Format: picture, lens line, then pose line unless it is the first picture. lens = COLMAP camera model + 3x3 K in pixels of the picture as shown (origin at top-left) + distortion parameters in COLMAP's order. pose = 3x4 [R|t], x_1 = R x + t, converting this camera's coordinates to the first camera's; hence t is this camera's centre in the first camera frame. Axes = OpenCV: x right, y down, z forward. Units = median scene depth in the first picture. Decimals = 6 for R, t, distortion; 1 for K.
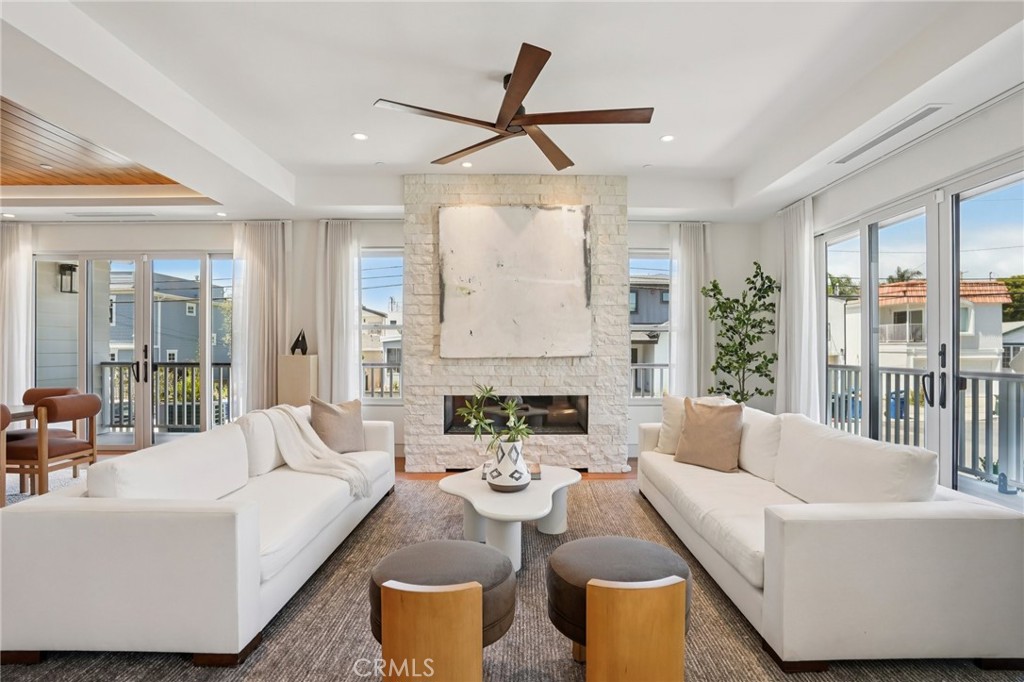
lens RADIAL K [[467.7, 0, 514.9], [0, 467.7, 348.5], [0, 0, 1]] dist [-0.021980, -0.000017]
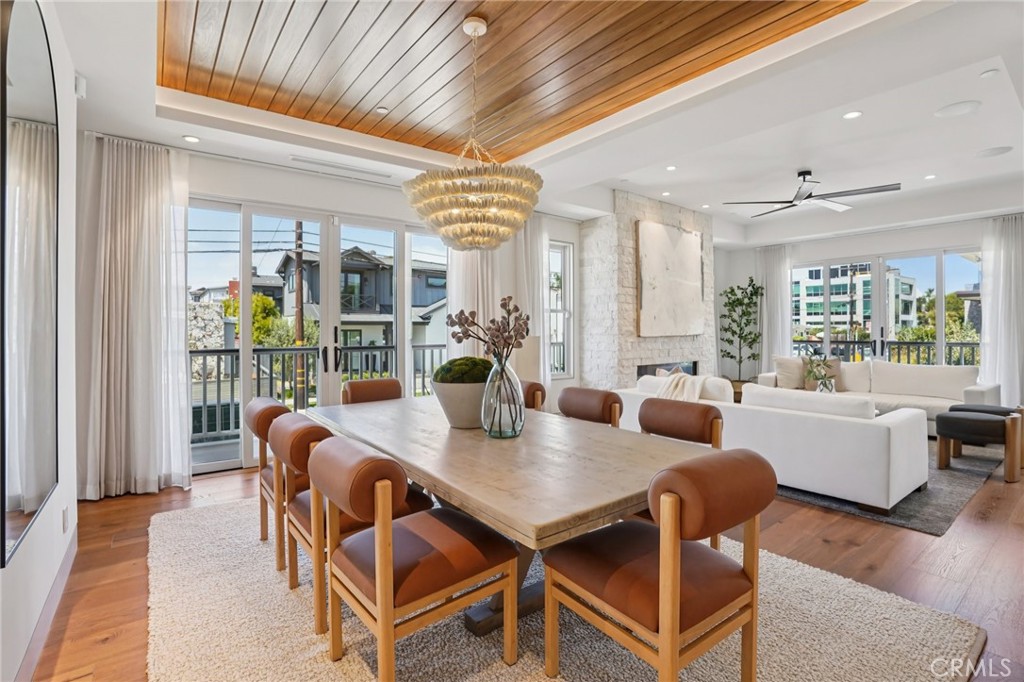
lens RADIAL K [[483.5, 0, 512.2], [0, 483.5, 335.7], [0, 0, 1]] dist [-0.037789, 0.000395]
pose [[0.800311, -0.010390, 0.599496, -1.236202], [0.003705, 0.999916, 0.012384, -0.000640], [-0.599574, -0.007690, 0.800282, 0.136611]]
